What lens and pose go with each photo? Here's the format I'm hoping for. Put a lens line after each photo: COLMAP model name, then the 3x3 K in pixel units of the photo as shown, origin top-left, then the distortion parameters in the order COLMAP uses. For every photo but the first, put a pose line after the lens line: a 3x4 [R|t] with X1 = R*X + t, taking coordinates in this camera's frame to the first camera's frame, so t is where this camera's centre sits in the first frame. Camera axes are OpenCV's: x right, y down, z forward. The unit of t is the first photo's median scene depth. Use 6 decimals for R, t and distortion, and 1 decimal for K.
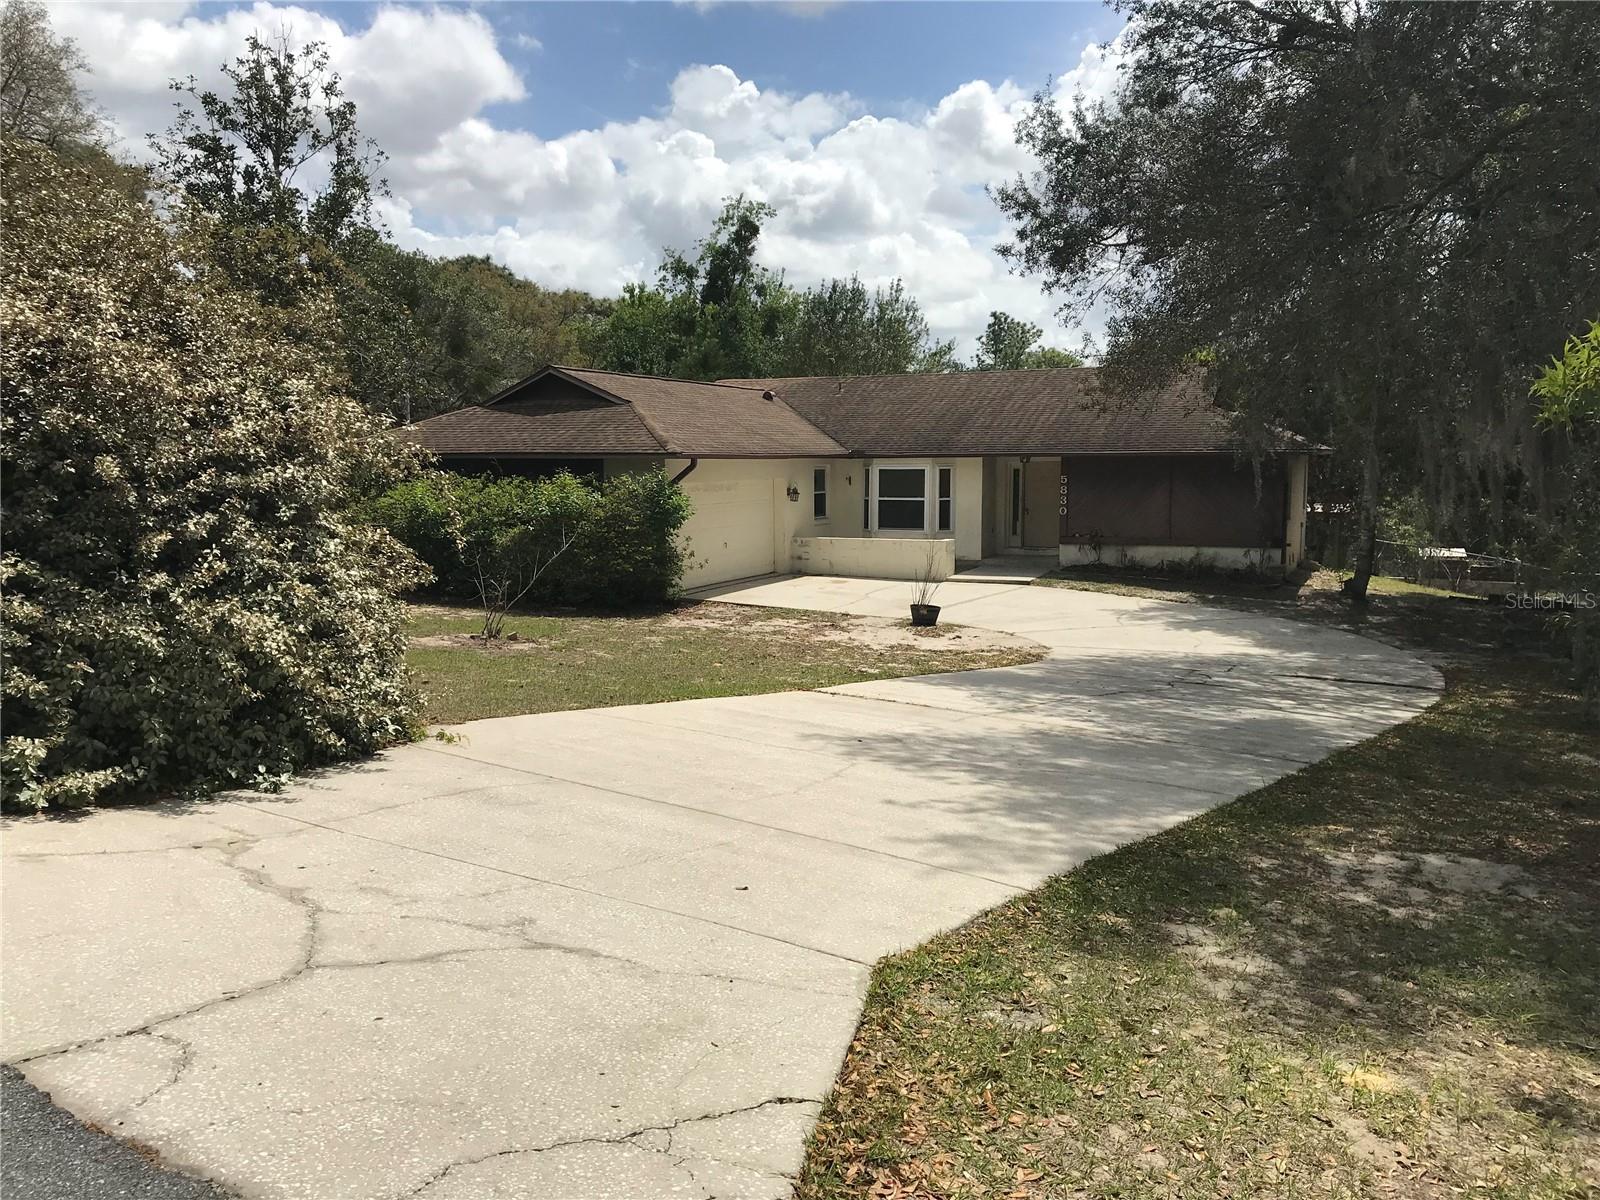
lens RADIAL K [[1295.0, 0, 795.3], [0, 1295.0, 617.4], [0, 0, 1]] dist [0.007274, -0.010864]
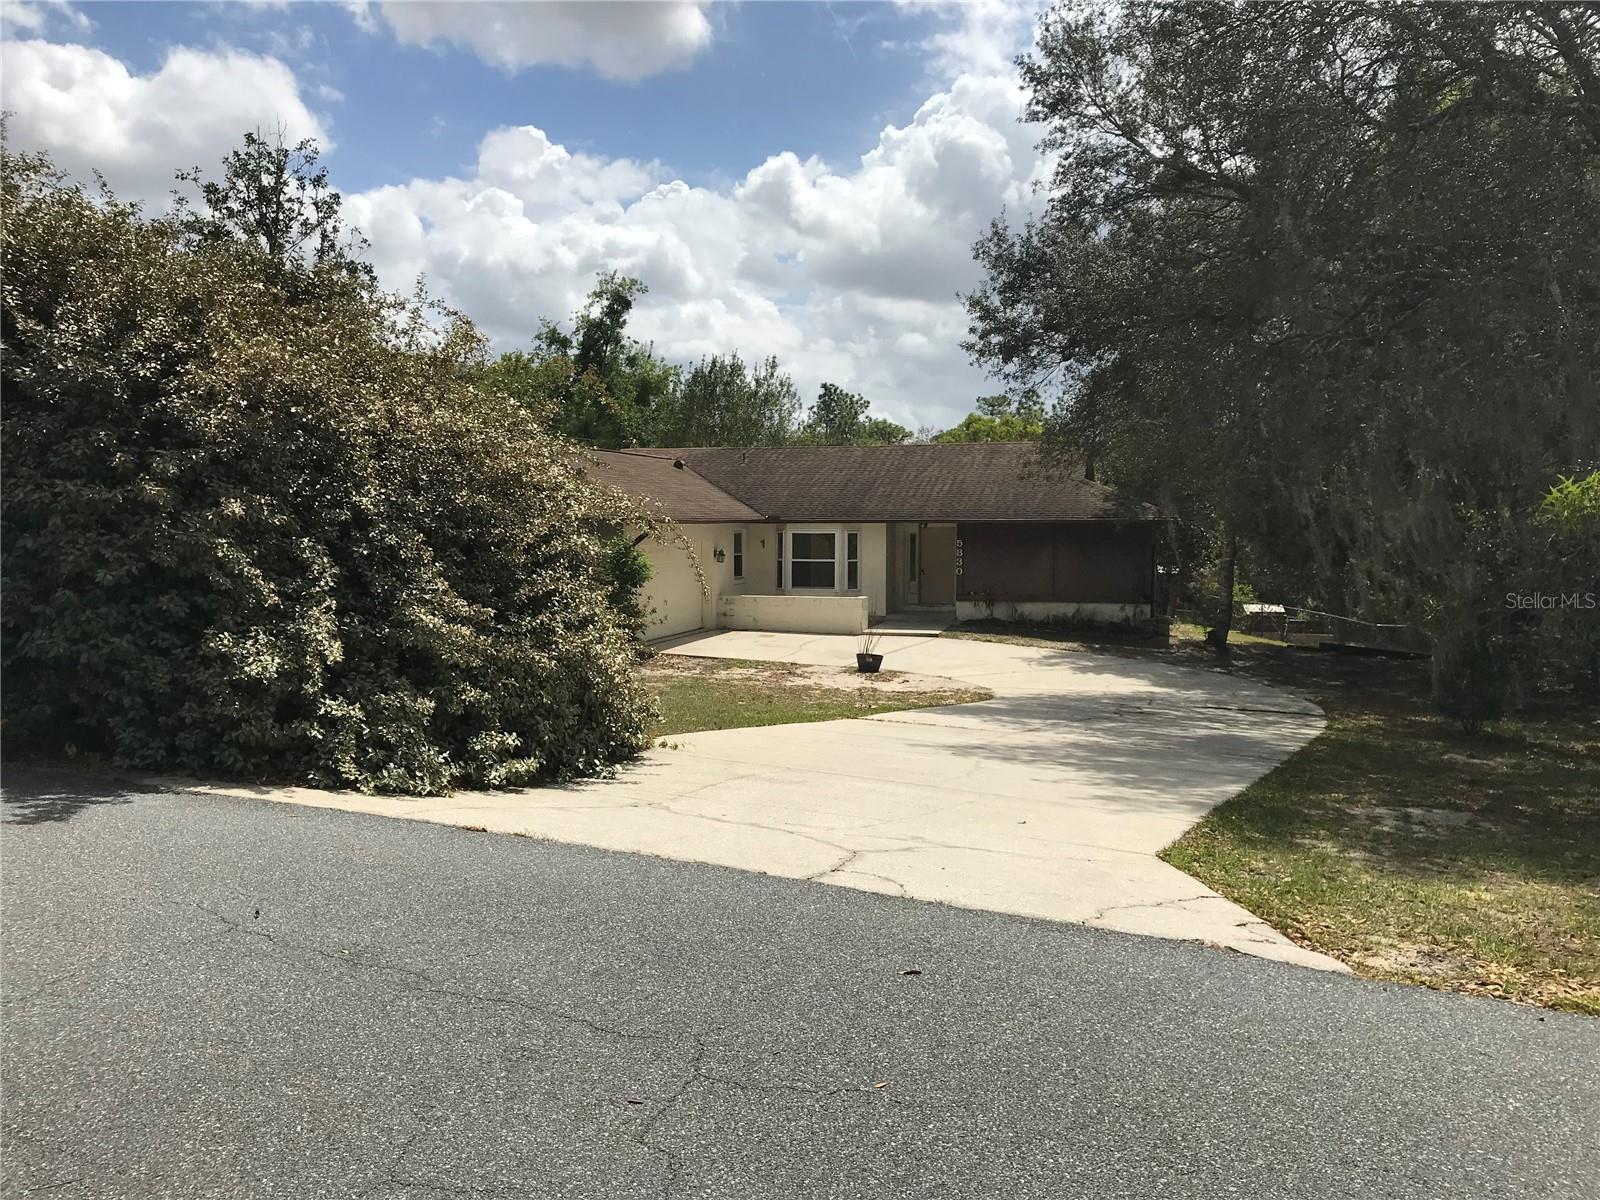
lens RADIAL K [[1300.6, 0, 798.6], [0, 1300.6, 594.2], [0, 0, 1]] dist [0.074616, -0.157838]
pose [[0.989036, -0.003341, 0.147638, -0.093032], [0.012987, 0.997839, -0.064417, 0.007790], [-0.147104, 0.065628, 0.986941, -0.083419]]
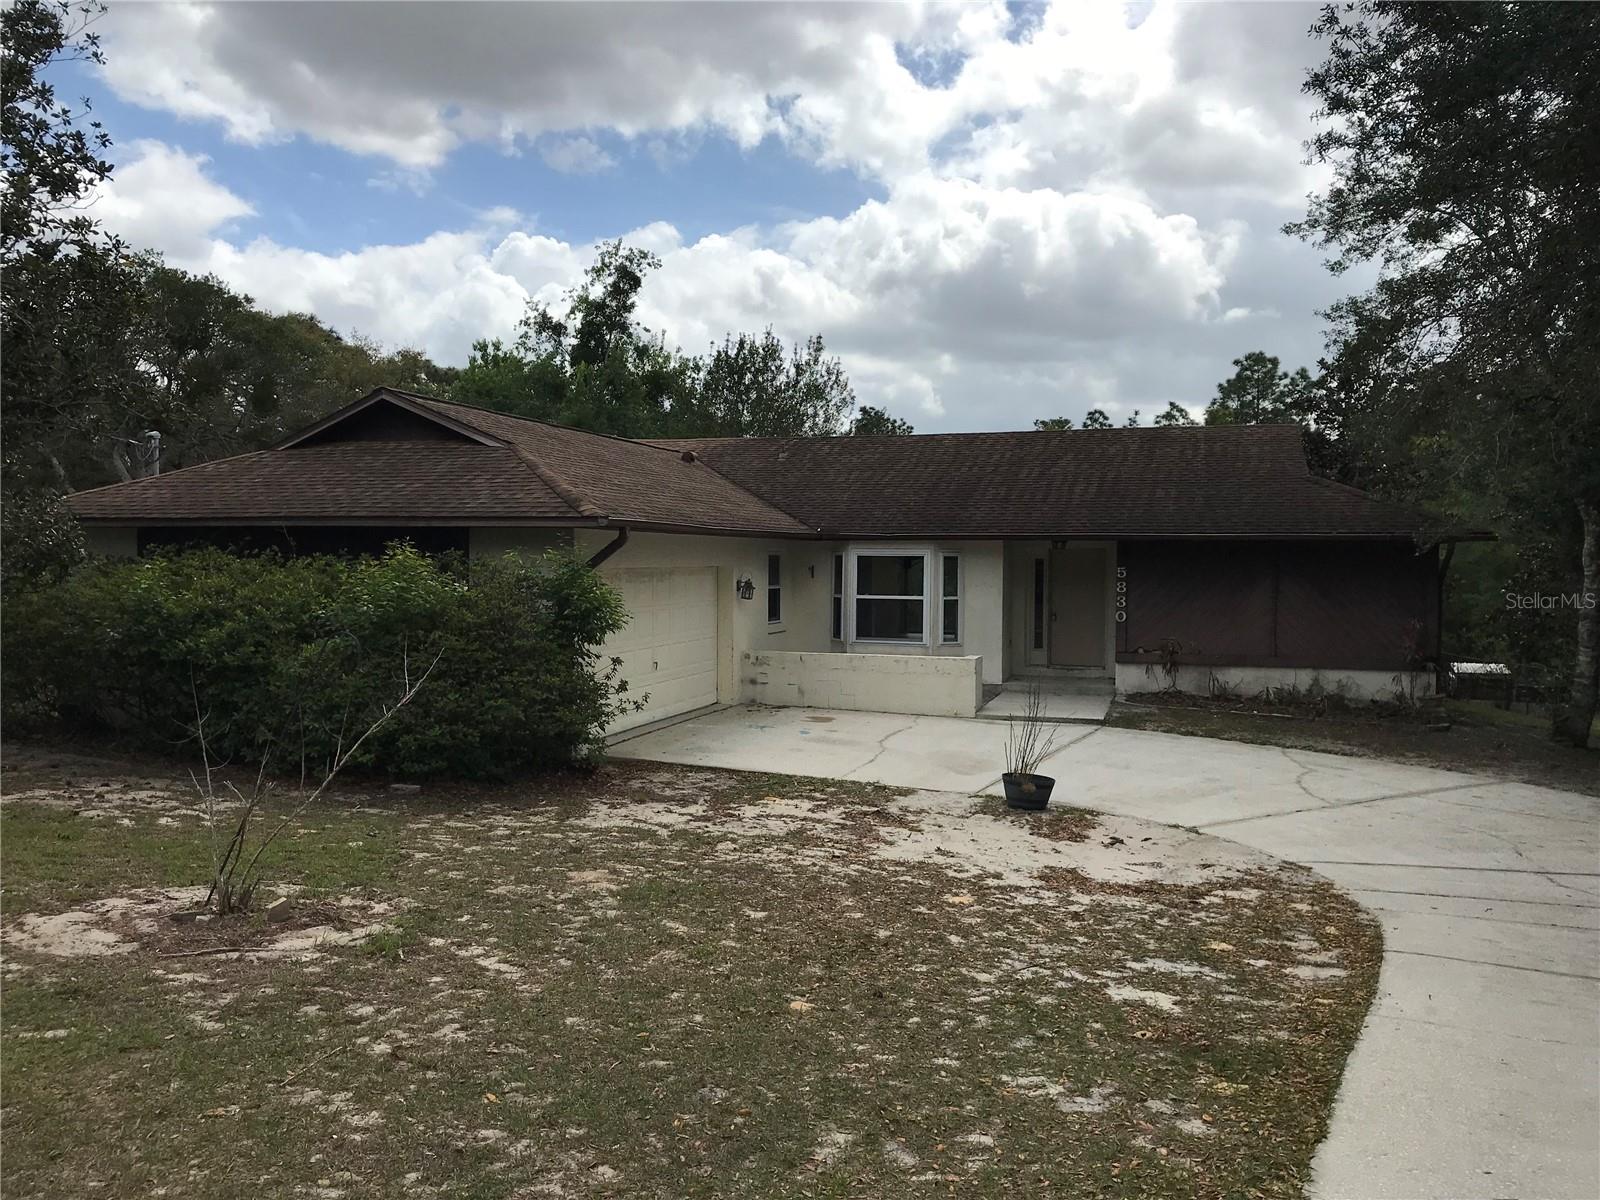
lens RADIAL K [[1295.0, 0, 795.3], [0, 1295.0, 617.4], [0, 0, 1]] dist [0.007274, -0.010864]
pose [[0.992304, 0.006010, 0.123679, -0.057301], [0.003688, 0.996944, -0.078032, -0.025784], [-0.123770, 0.077888, 0.989249, 0.305560]]
